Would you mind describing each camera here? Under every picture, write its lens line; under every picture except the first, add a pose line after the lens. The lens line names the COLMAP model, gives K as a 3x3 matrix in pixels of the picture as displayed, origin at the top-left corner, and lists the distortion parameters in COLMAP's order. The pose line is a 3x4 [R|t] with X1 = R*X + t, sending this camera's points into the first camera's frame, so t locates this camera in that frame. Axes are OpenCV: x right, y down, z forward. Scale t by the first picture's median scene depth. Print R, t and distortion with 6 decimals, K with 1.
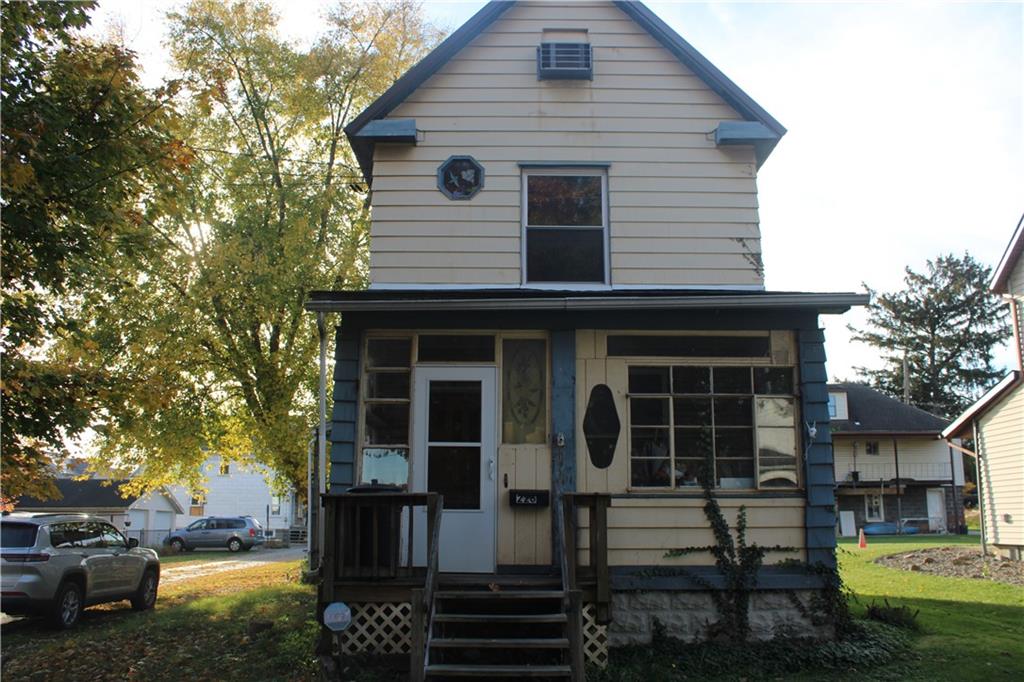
lens RADIAL K [[893.4, 0, 512.0], [0, 893.4, 341.0], [0, 0, 1]] dist [-0.084925, 0.008959]
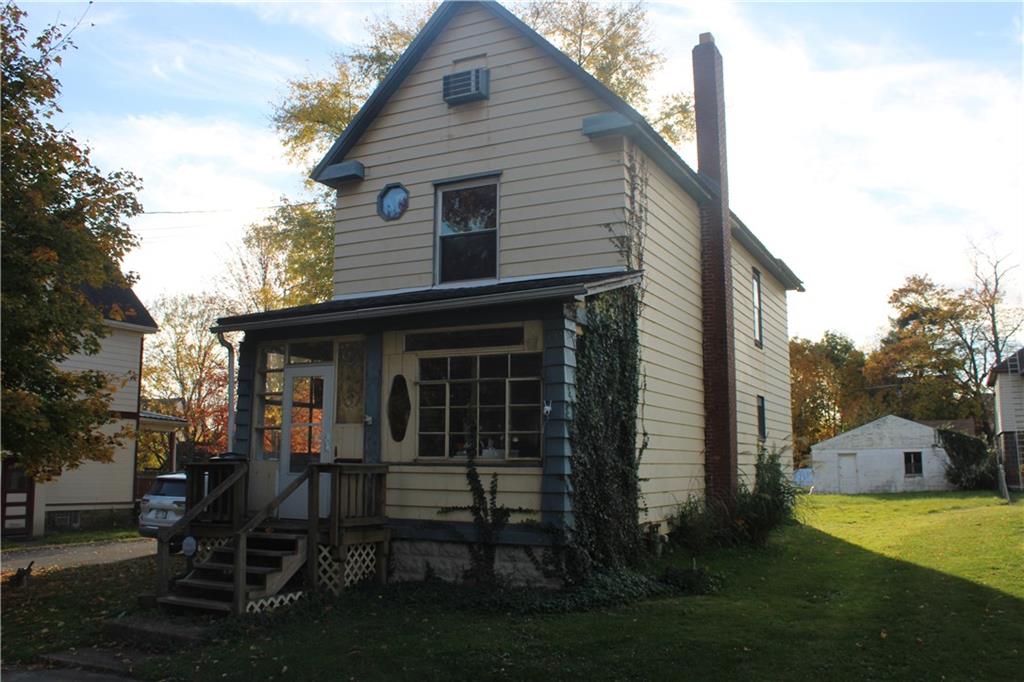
lens RADIAL K [[893.4, 0, 512.0], [0, 893.4, 341.0], [0, 0, 1]] dist [-0.084925, 0.008959]
pose [[0.886721, -0.061078, -0.458253, 0.834656], [0.088225, 0.995374, 0.038047, -0.032971], [0.453809, -0.074166, 0.888007, -0.034733]]
